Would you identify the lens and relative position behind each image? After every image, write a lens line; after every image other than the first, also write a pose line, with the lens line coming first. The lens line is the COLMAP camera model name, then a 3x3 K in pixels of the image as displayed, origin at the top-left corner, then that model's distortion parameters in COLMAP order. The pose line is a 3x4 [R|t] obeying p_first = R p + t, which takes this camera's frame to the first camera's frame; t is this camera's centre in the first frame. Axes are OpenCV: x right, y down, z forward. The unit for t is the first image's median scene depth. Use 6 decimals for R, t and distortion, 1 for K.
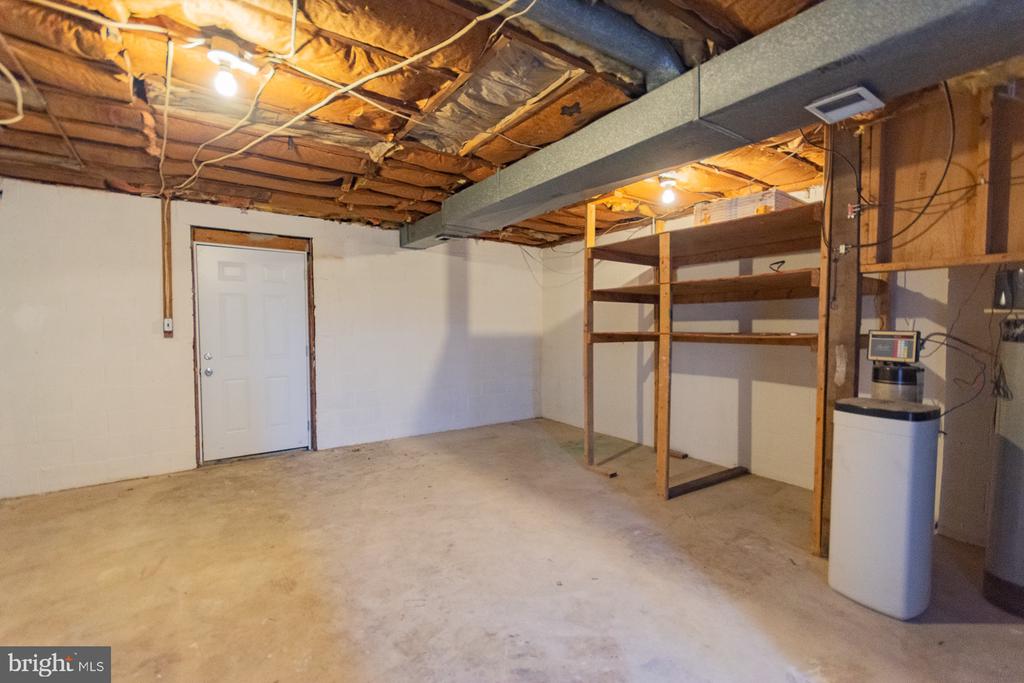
lens RADIAL K [[450.0, 0, 509.1], [0, 450.0, 344.4], [0, 0, 1]] dist [0.002082, 0.000156]
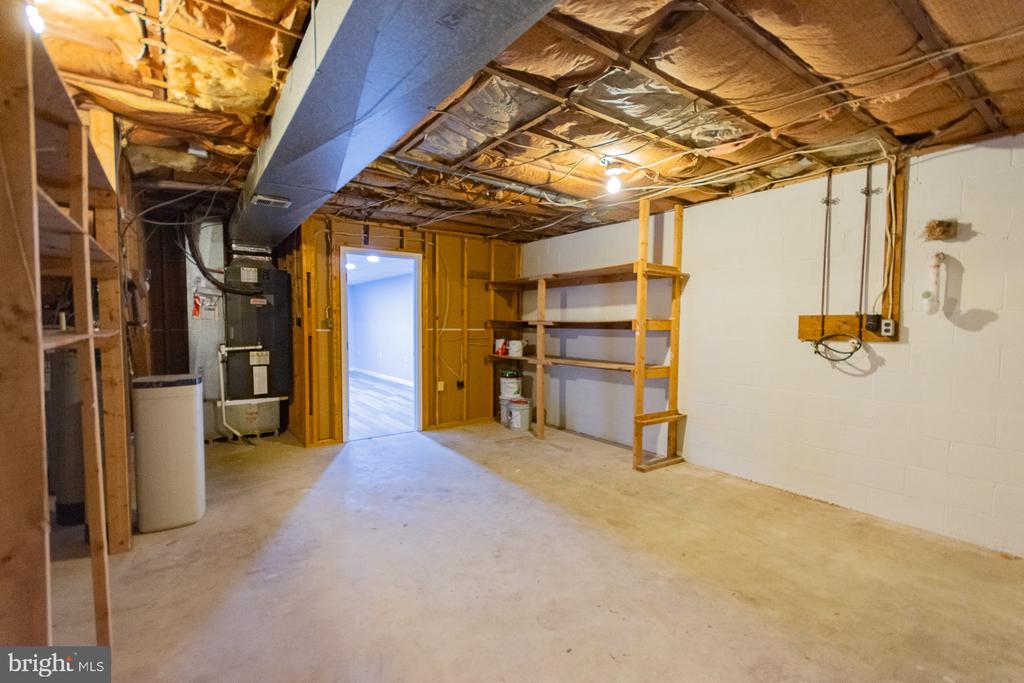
lens RADIAL K [[450.0, 0, 509.1], [0, 450.0, 344.4], [0, 0, 1]] dist [0.002082, 0.000156]
pose [[-0.999827, -0.008173, -0.016706, -0.134738], [-0.009645, 0.995891, 0.090047, -0.080709], [0.015901, 0.090193, -0.995797, 1.924850]]
